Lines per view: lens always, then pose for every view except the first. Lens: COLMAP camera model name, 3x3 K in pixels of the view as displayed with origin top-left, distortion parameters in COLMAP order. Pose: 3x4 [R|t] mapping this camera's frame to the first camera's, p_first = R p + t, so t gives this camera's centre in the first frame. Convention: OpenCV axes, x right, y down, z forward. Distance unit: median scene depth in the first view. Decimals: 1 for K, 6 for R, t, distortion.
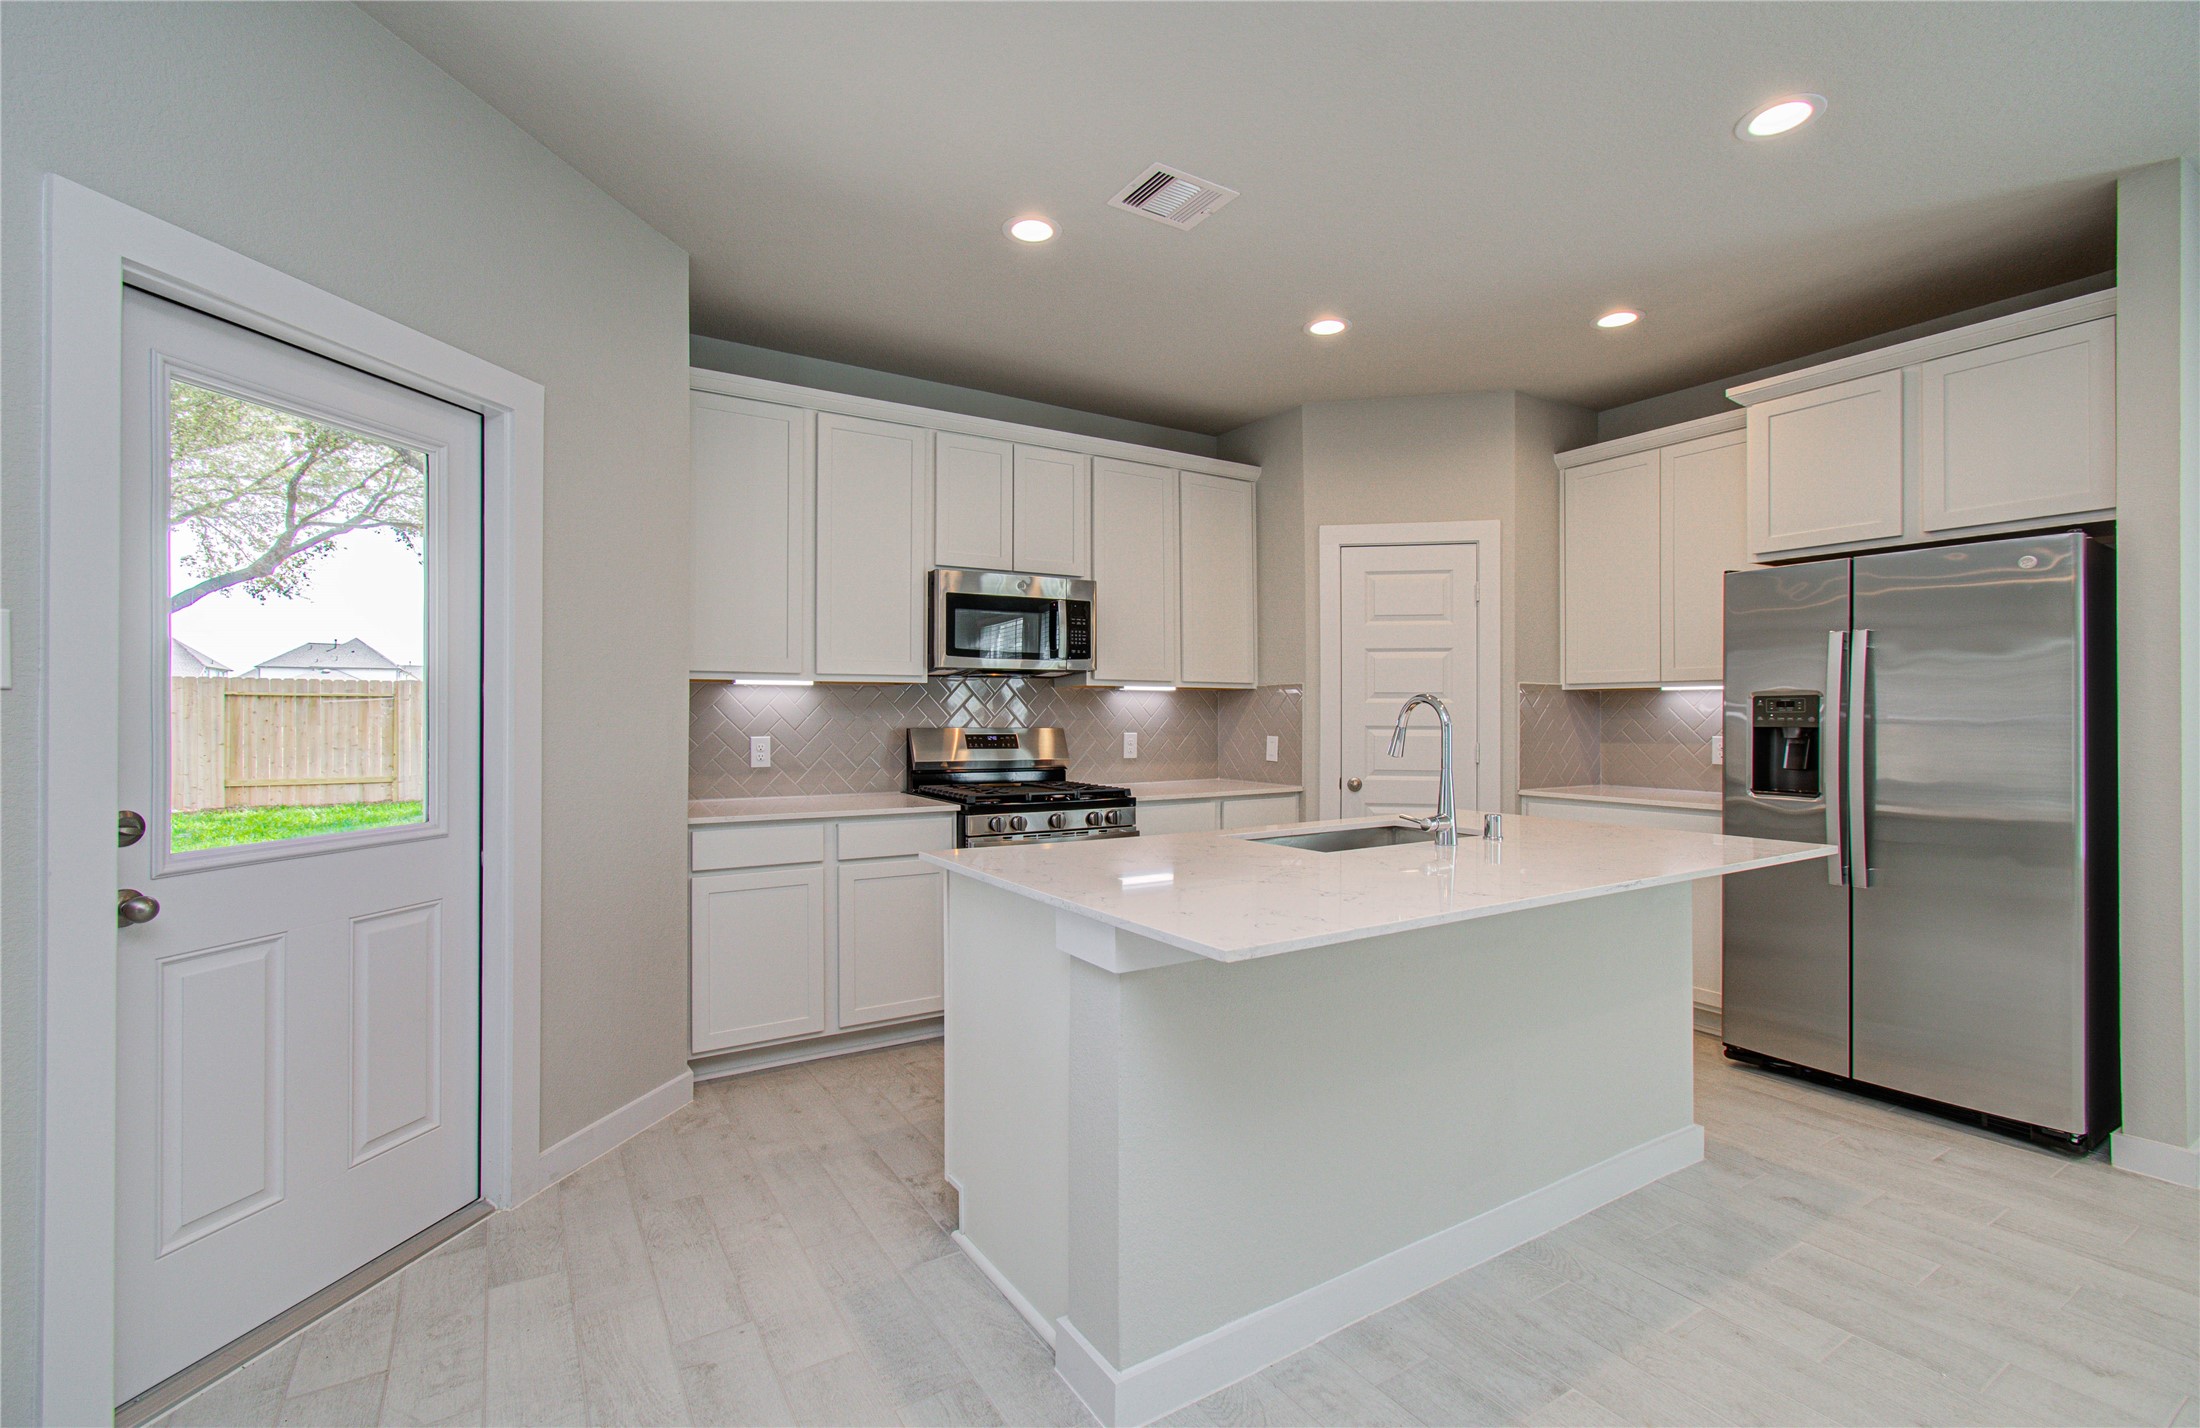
lens RADIAL K [[959.7, 0, 1108.8], [0, 959.7, 698.7], [0, 0, 1]] dist [-0.000974, 0.000222]
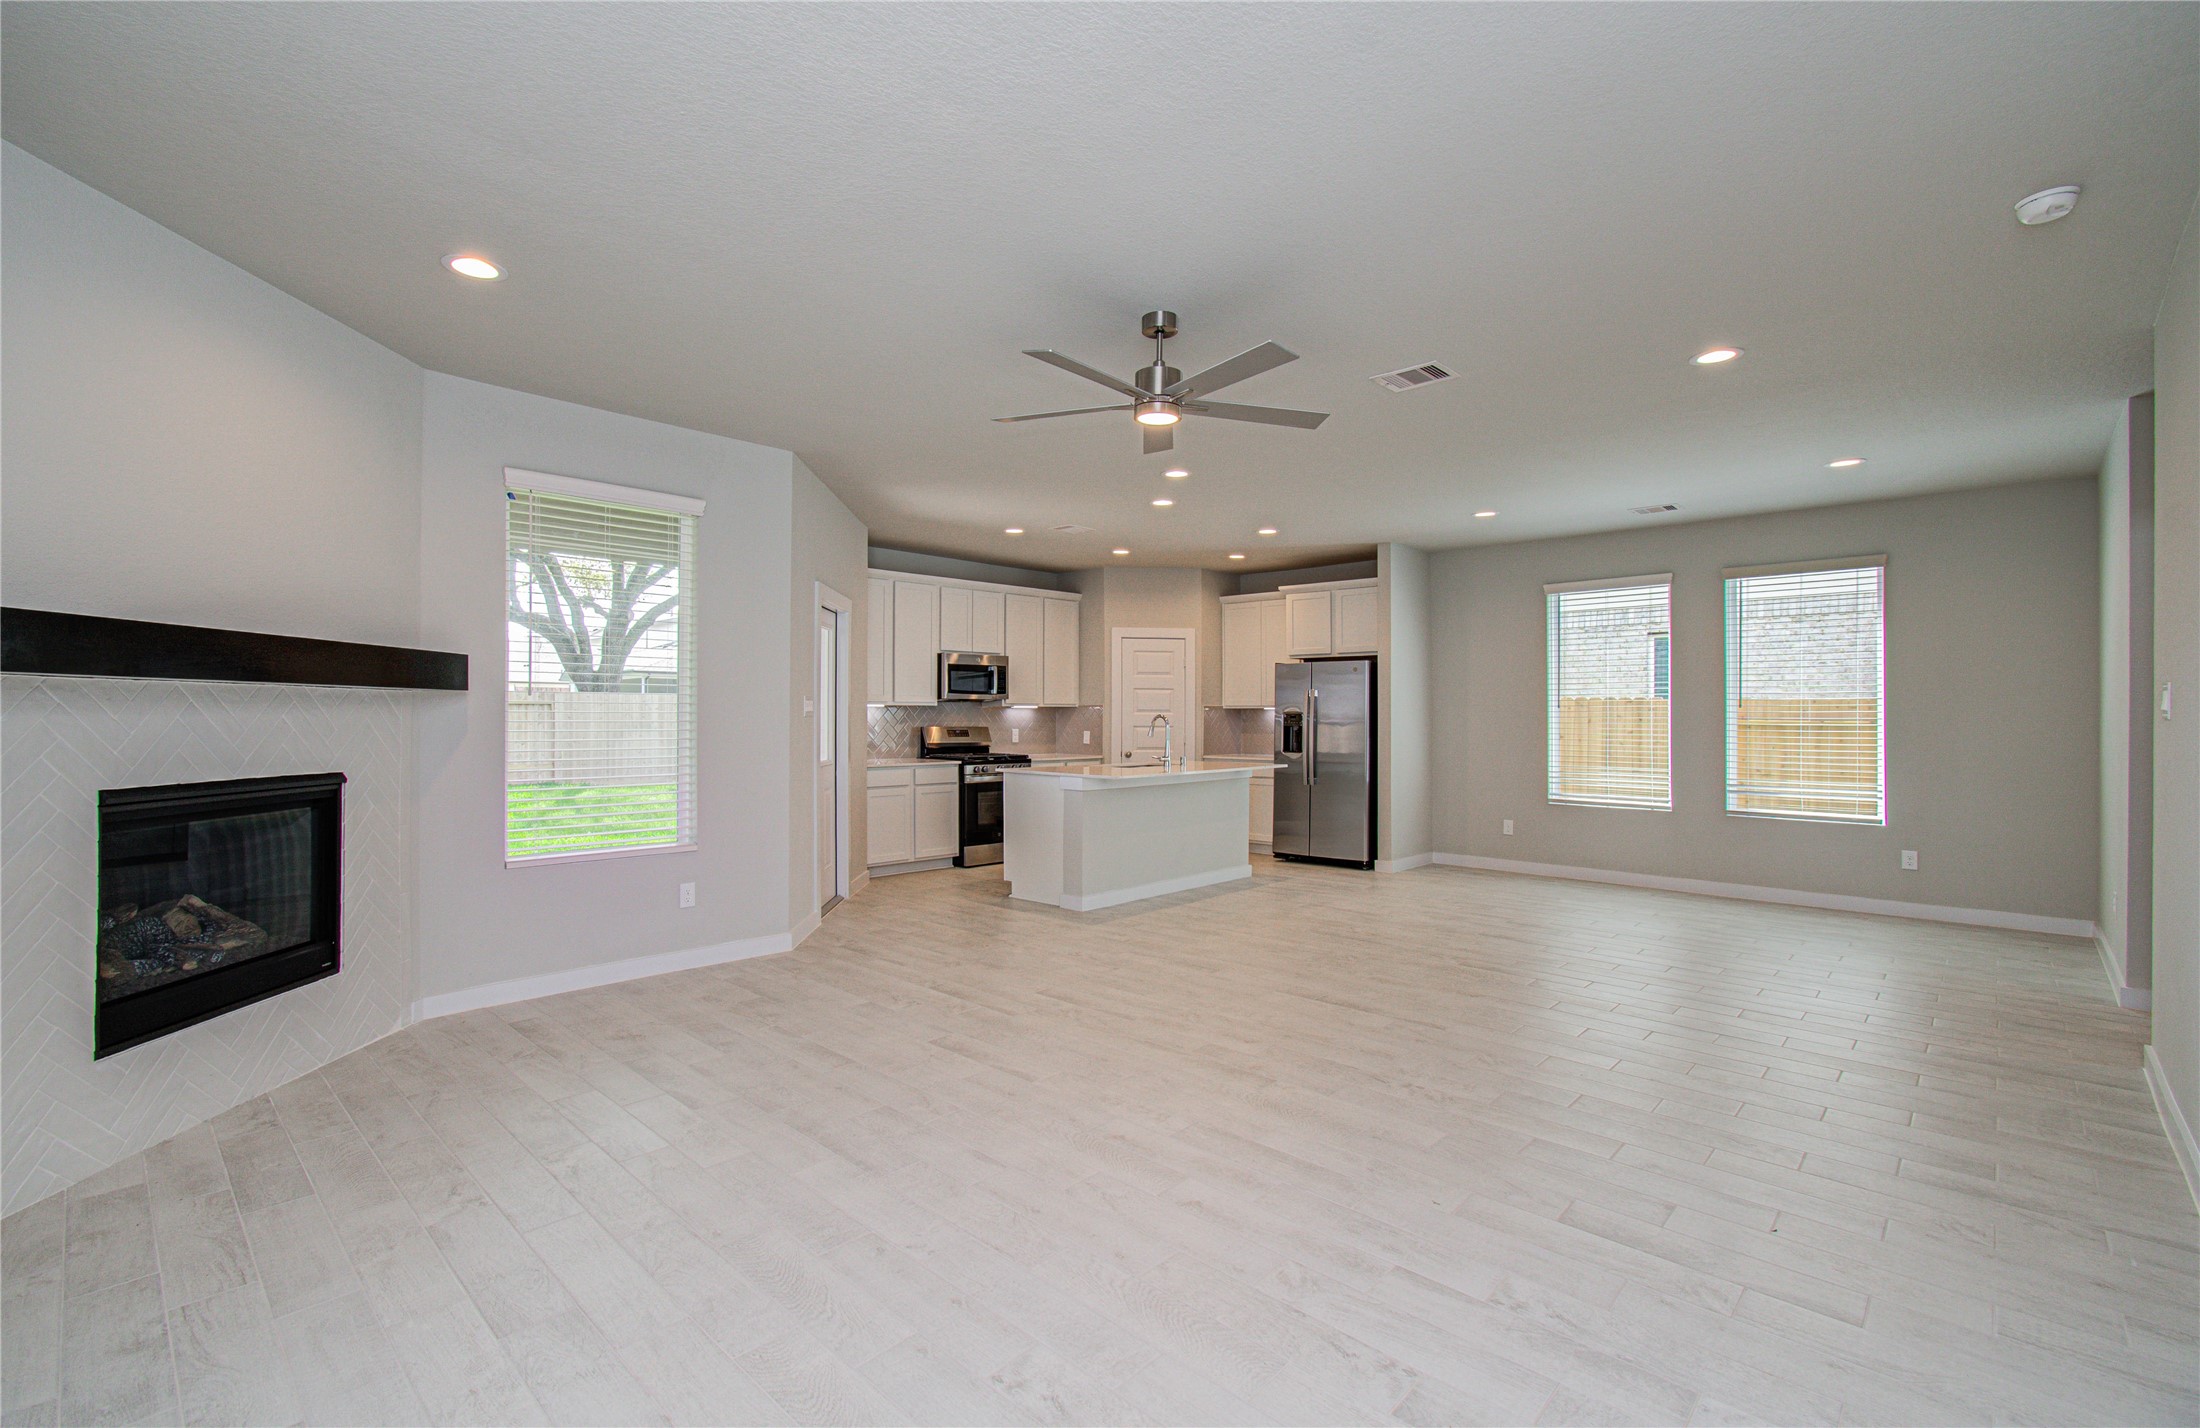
lens RADIAL K [[955.7, 0, 1100.0], [0, 955.7, 714.0], [0, 0, 1]] dist [0.009560, 0.000155]
pose [[0.967840, 0.000163, 0.251567, -0.370569], [-0.004426, 0.999856, 0.016379, -0.034363], [-0.251528, -0.016966, 0.967701, -1.130808]]
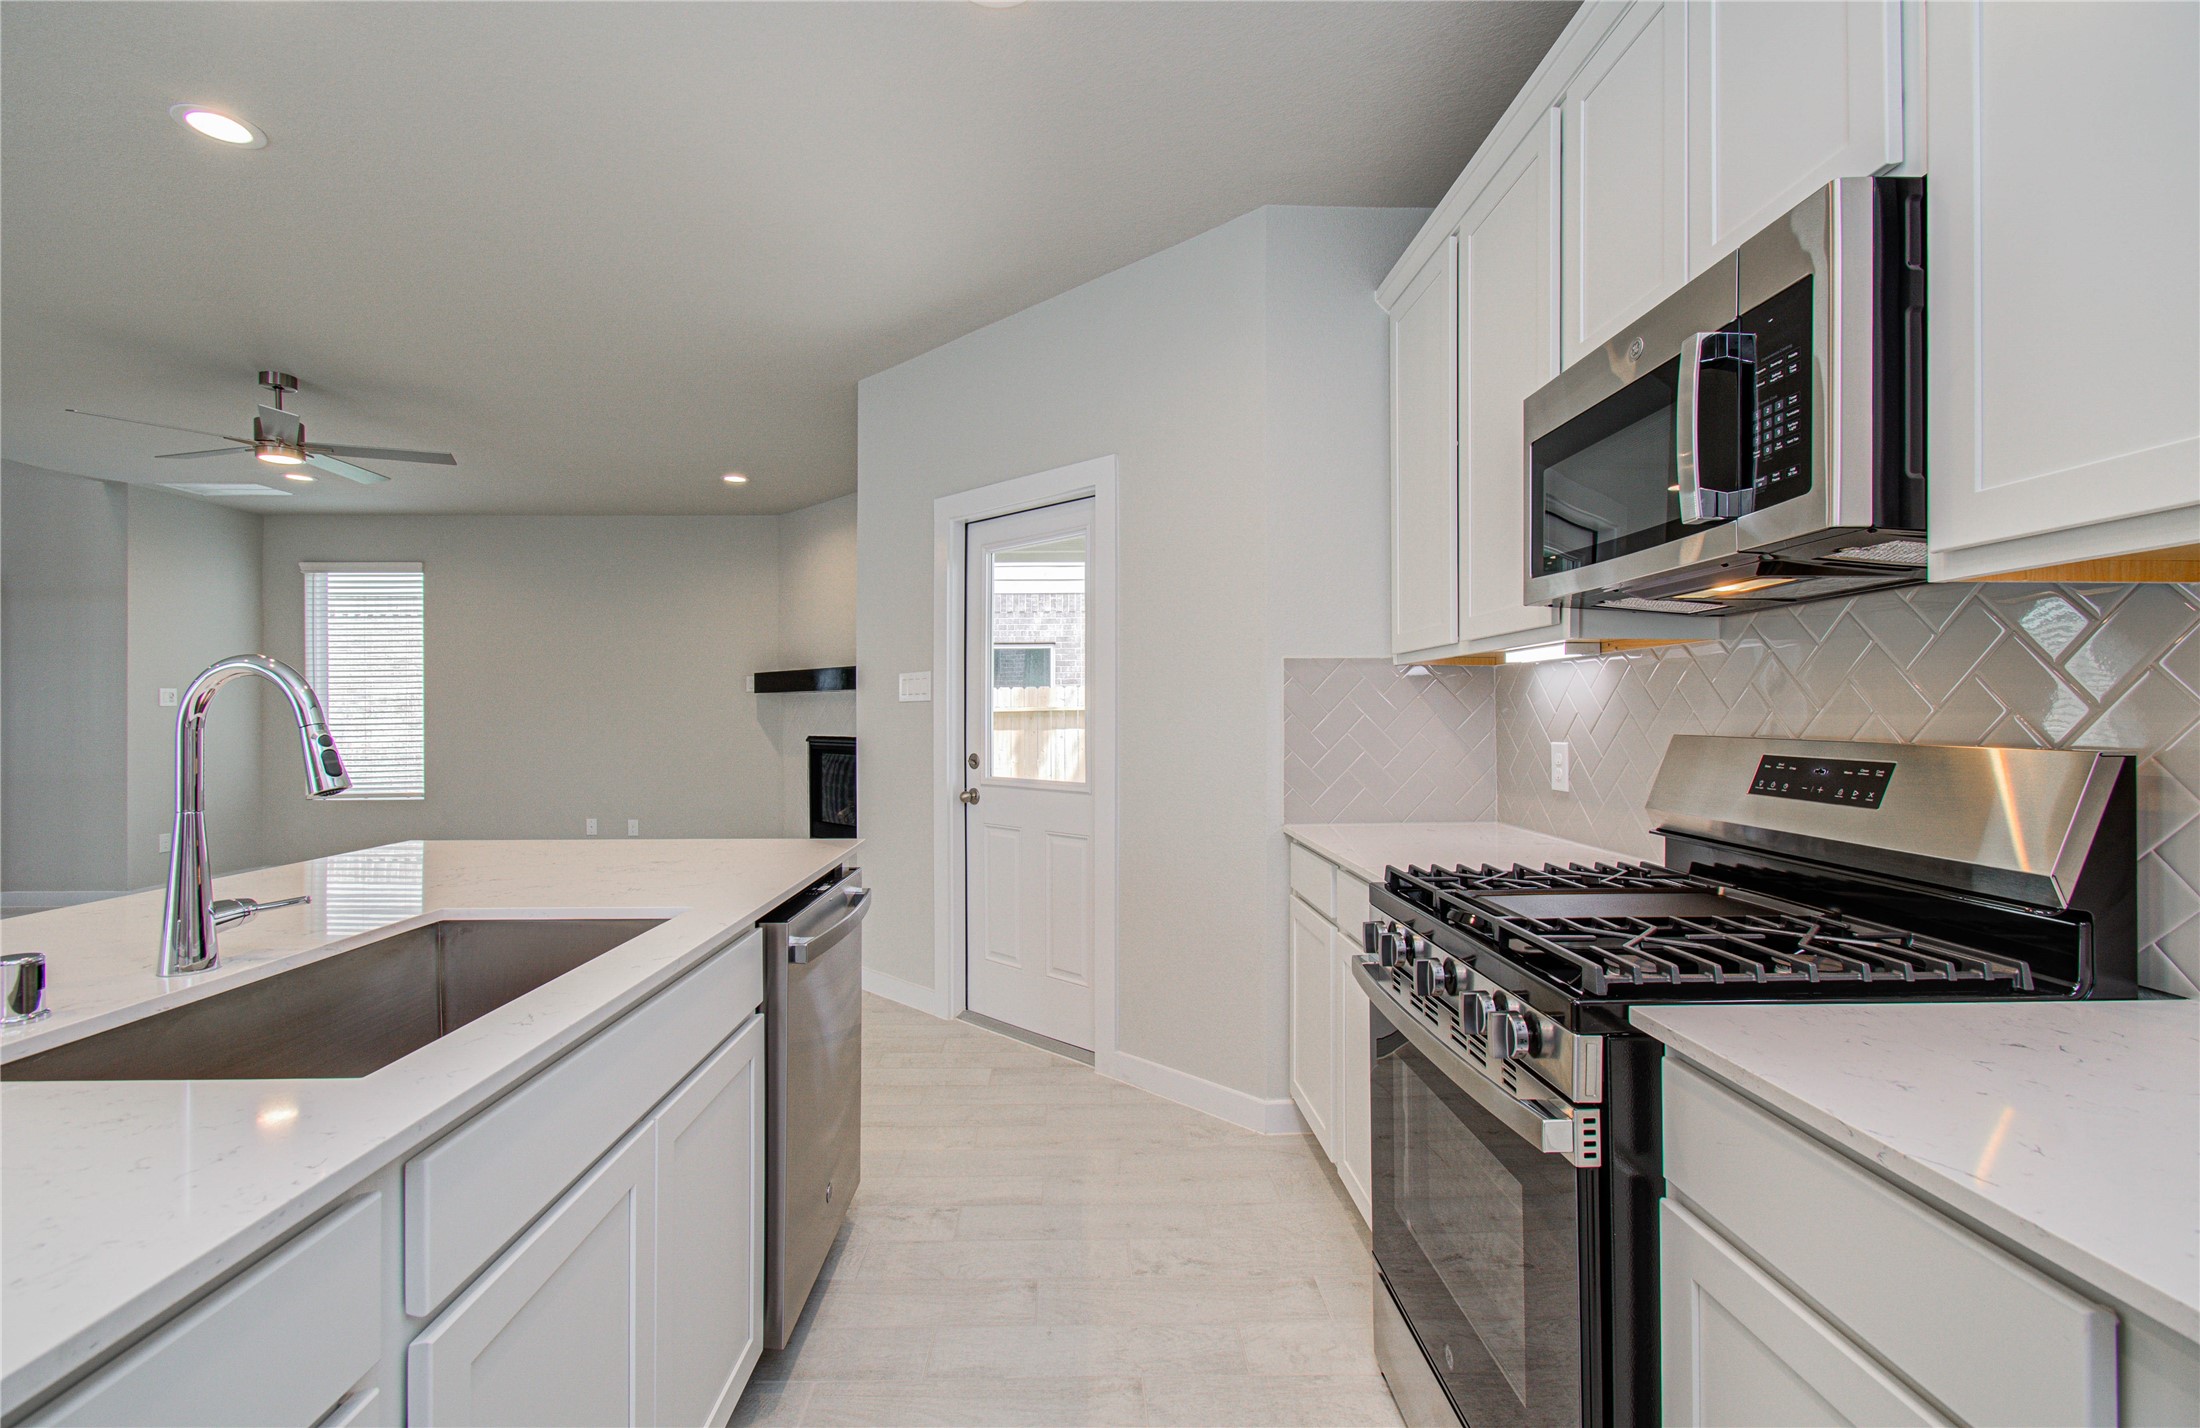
lens RADIAL K [[947.8, 0, 1094.7], [0, 947.8, 703.6], [0, 0, 1]] dist [-0.000773, 0.000005]
pose [[-0.519397, -0.008604, -0.854490, 0.327625], [0.019607, 0.999566, -0.021983, 0.021123], [0.854308, -0.028172, -0.519003, 1.033810]]
